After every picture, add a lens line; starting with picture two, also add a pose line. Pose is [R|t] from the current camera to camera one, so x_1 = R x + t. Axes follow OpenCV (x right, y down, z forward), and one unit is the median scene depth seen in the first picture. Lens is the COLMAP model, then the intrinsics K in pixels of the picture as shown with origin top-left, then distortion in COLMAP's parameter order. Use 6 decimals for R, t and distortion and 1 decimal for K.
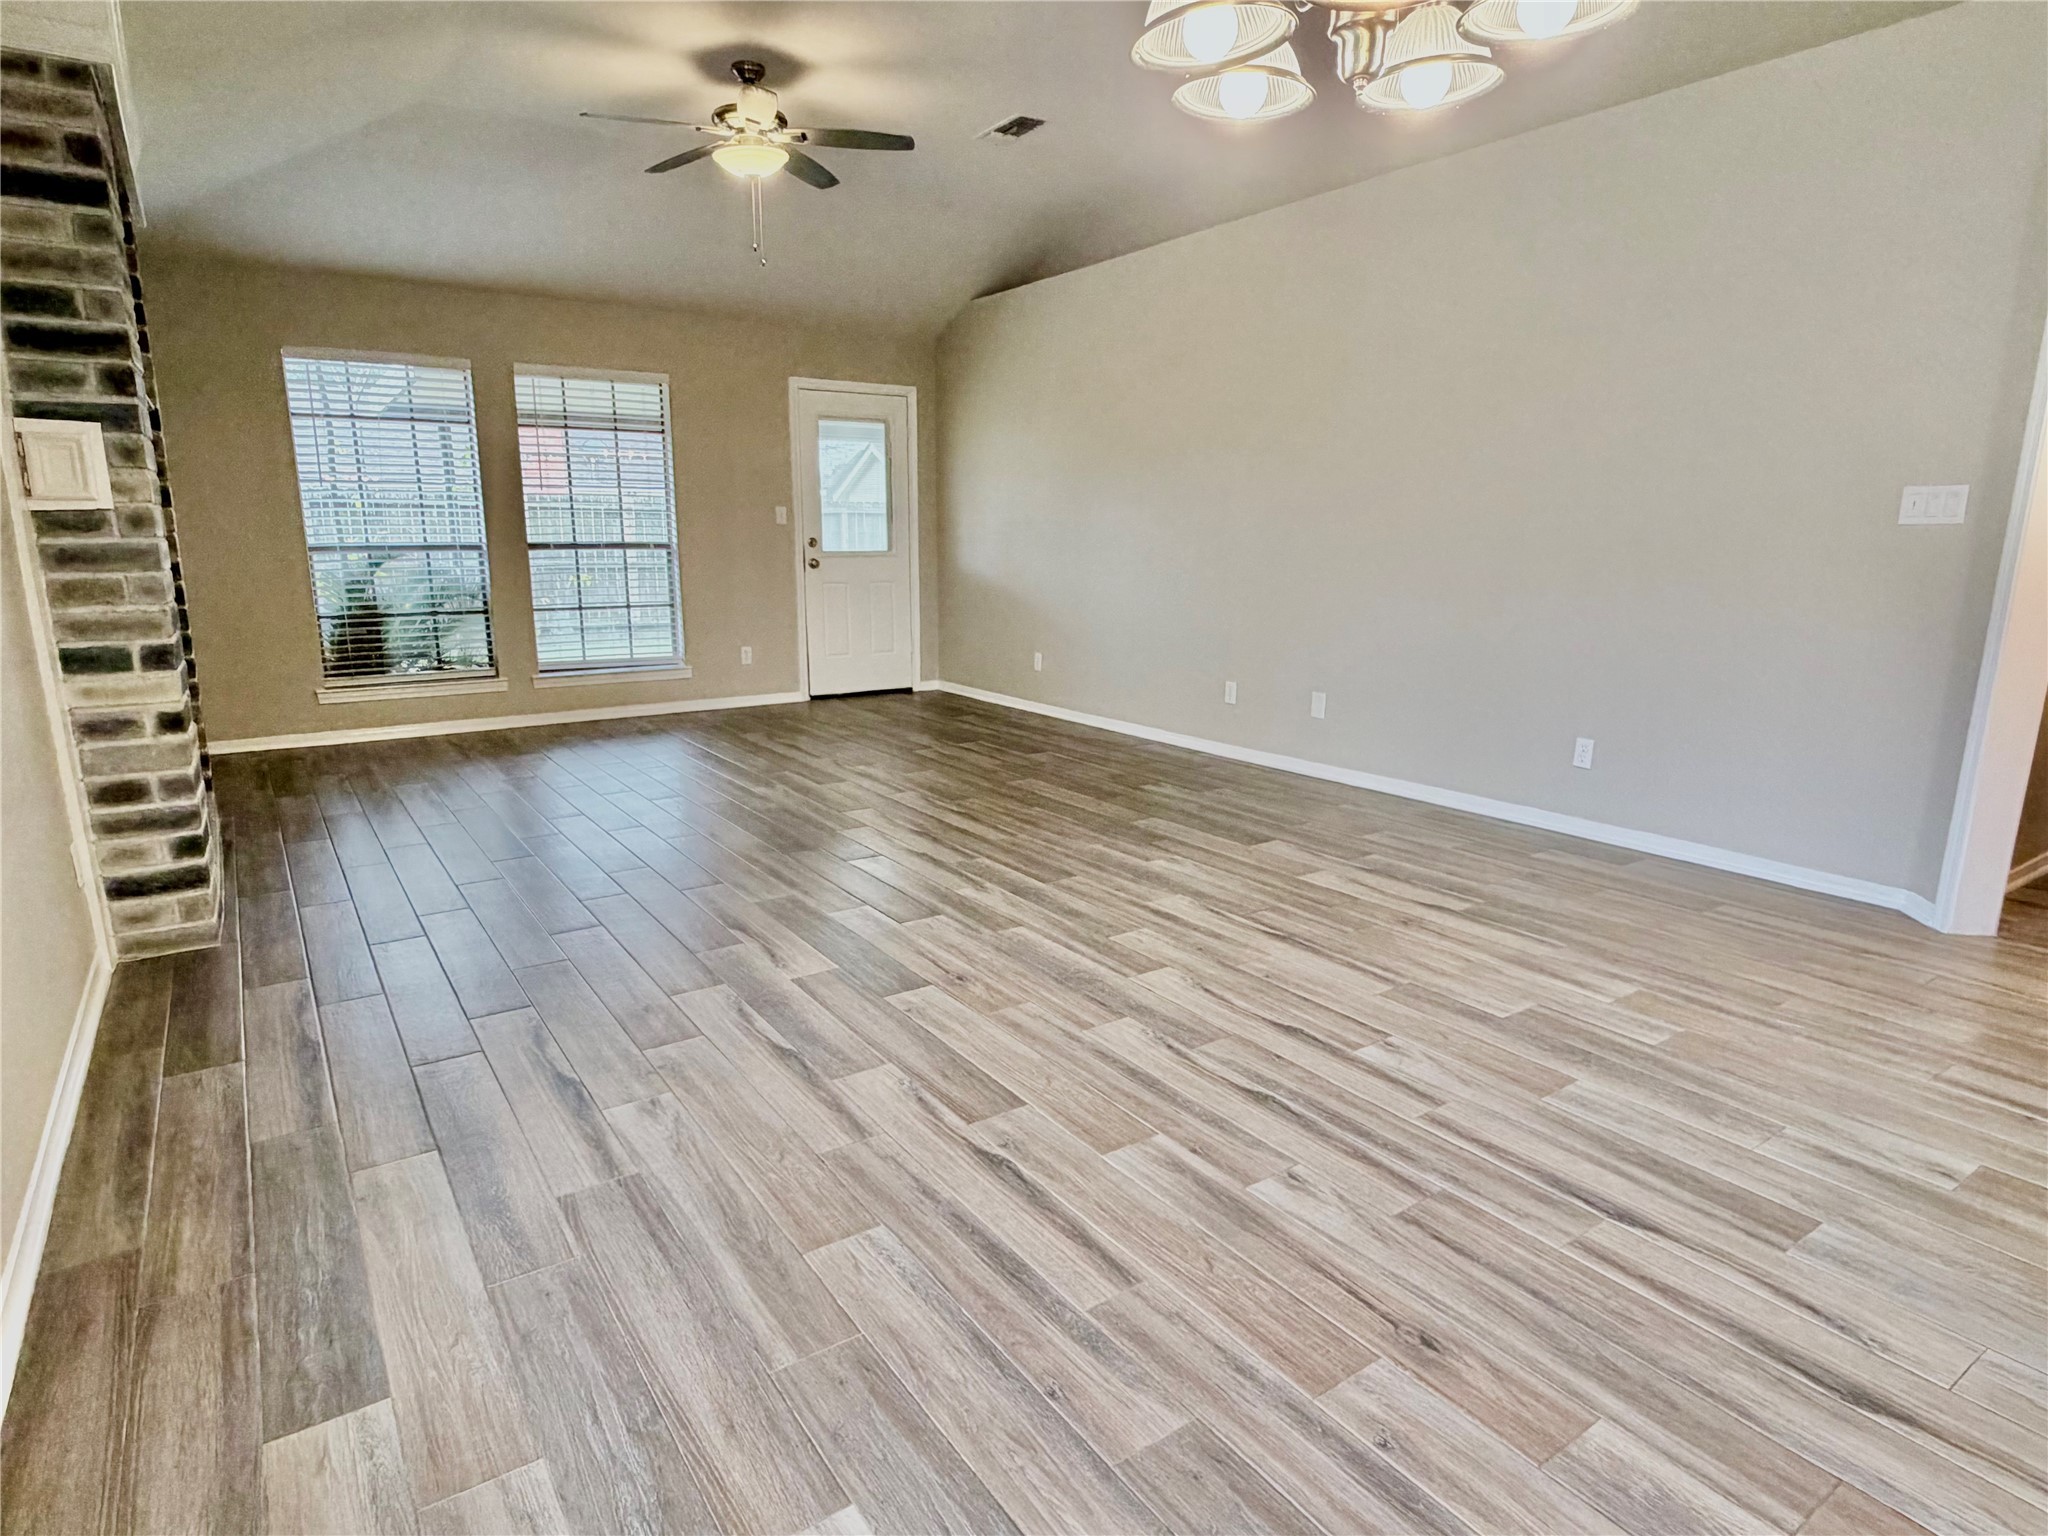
lens RADIAL K [[1141.3, 0, 1016.9], [0, 1141.3, 769.7], [0, 0, 1]] dist [0.001565, 0.000116]
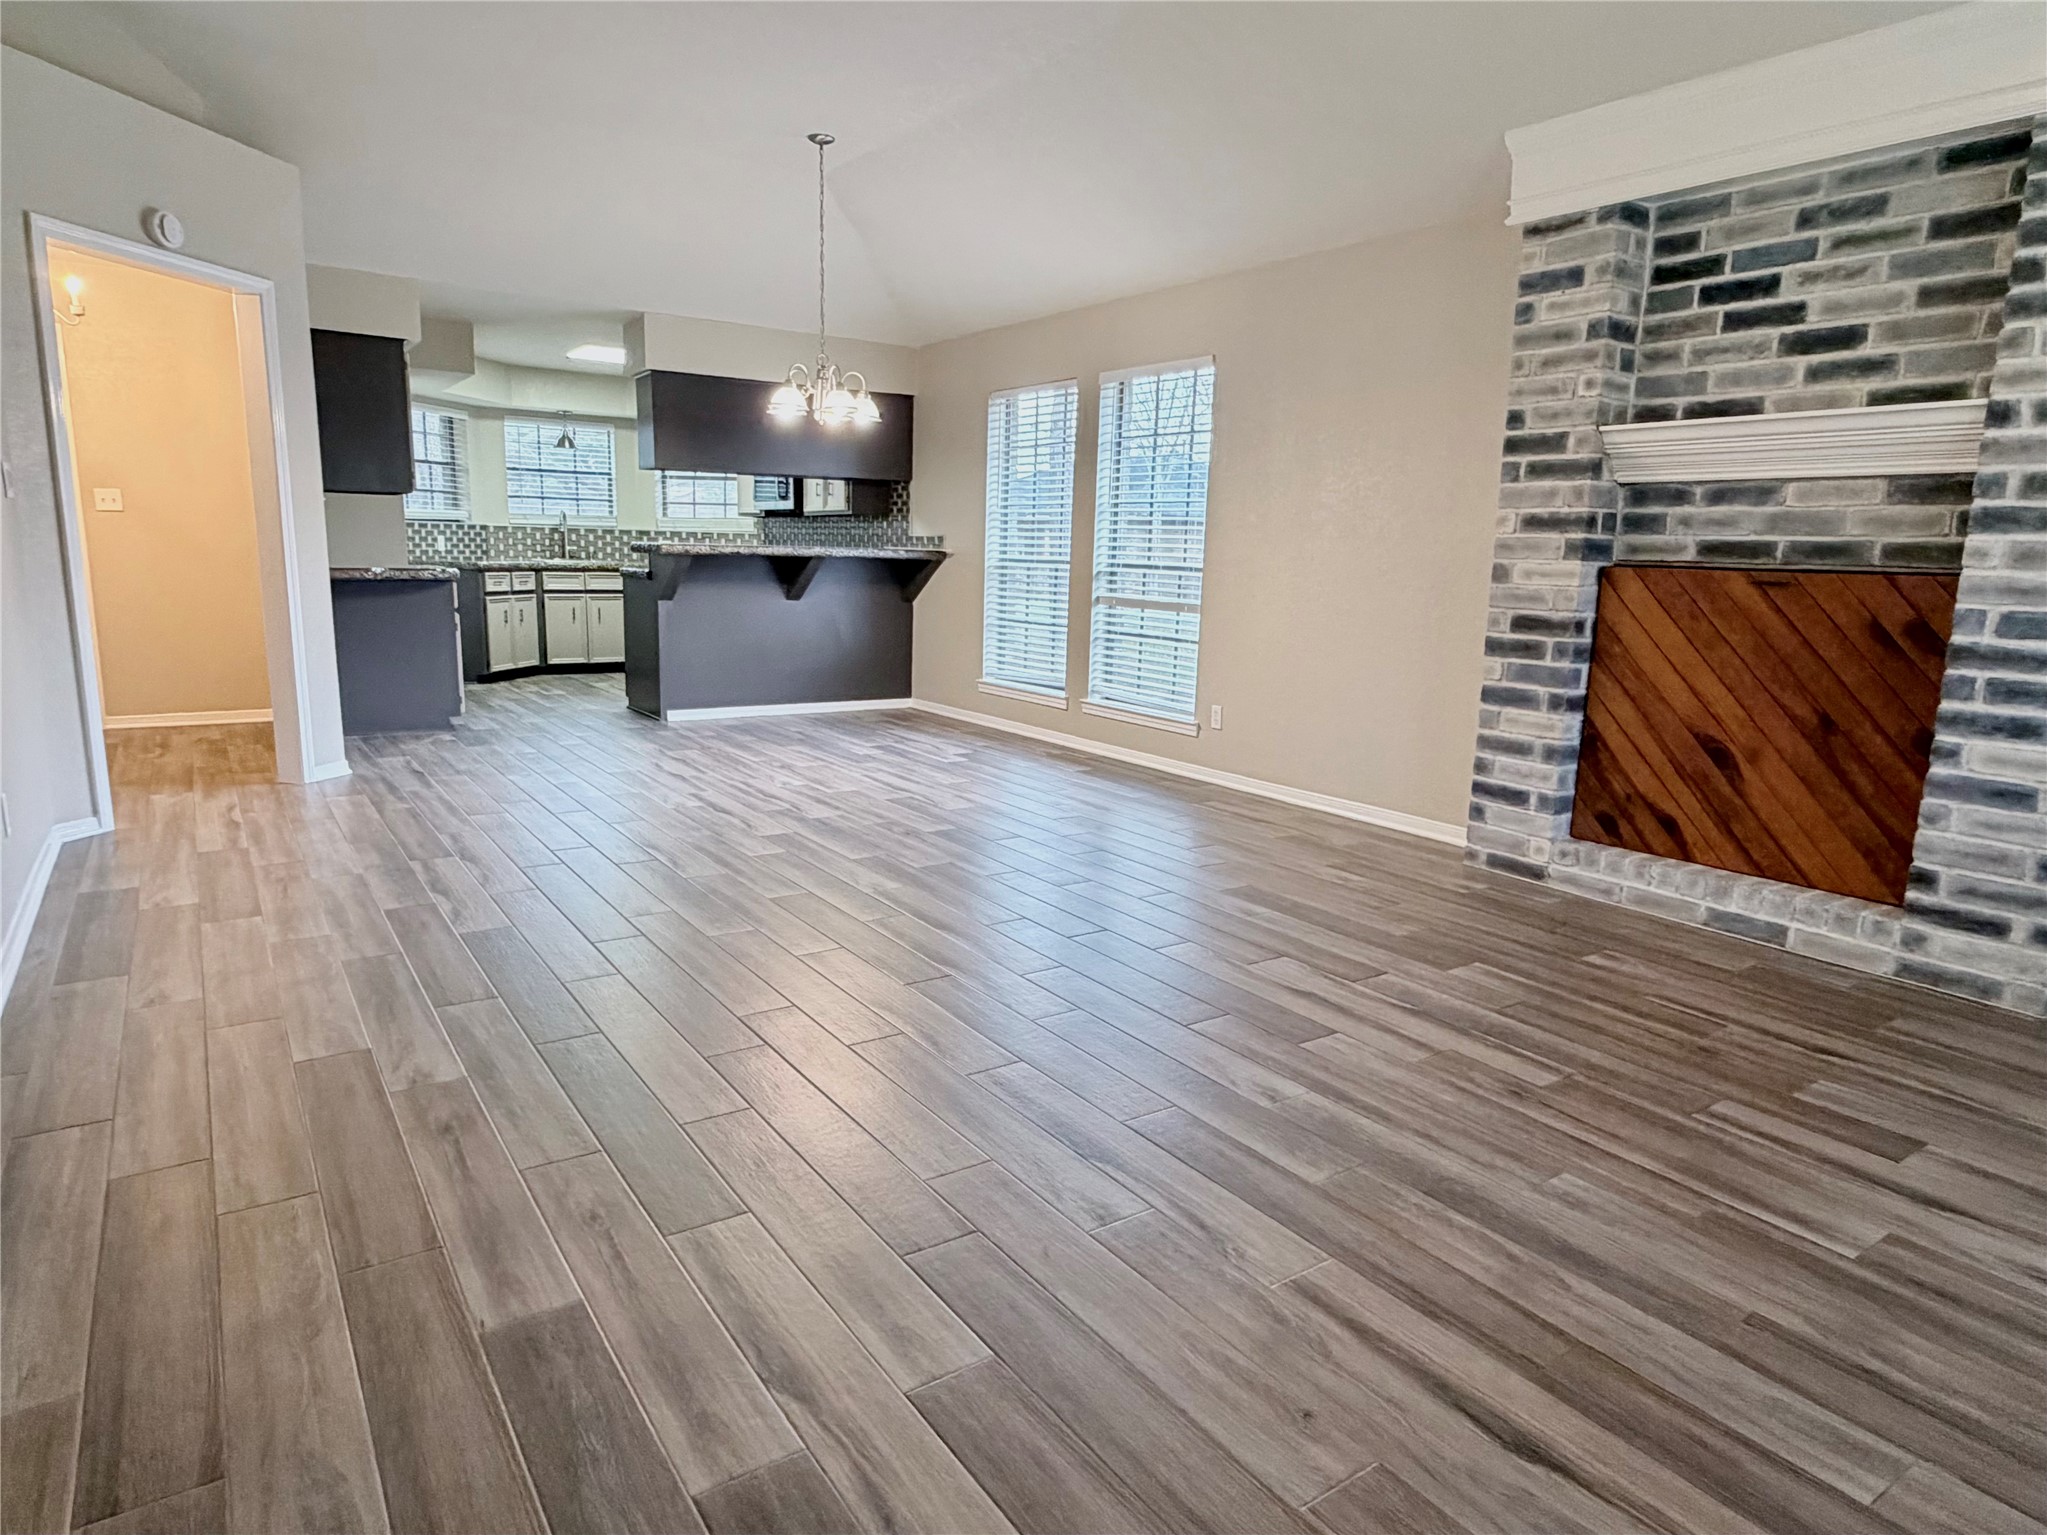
lens RADIAL K [[1214.5, 0, 1028.9], [0, 1214.5, 769.8], [0, 0, 1]] dist [-0.000239, 0.001308]
pose [[-0.999505, -0.030004, -0.009454, -0.090519], [-0.031343, 0.924040, 0.381009, -0.241152], [-0.002696, 0.381117, -0.924523, 1.166326]]
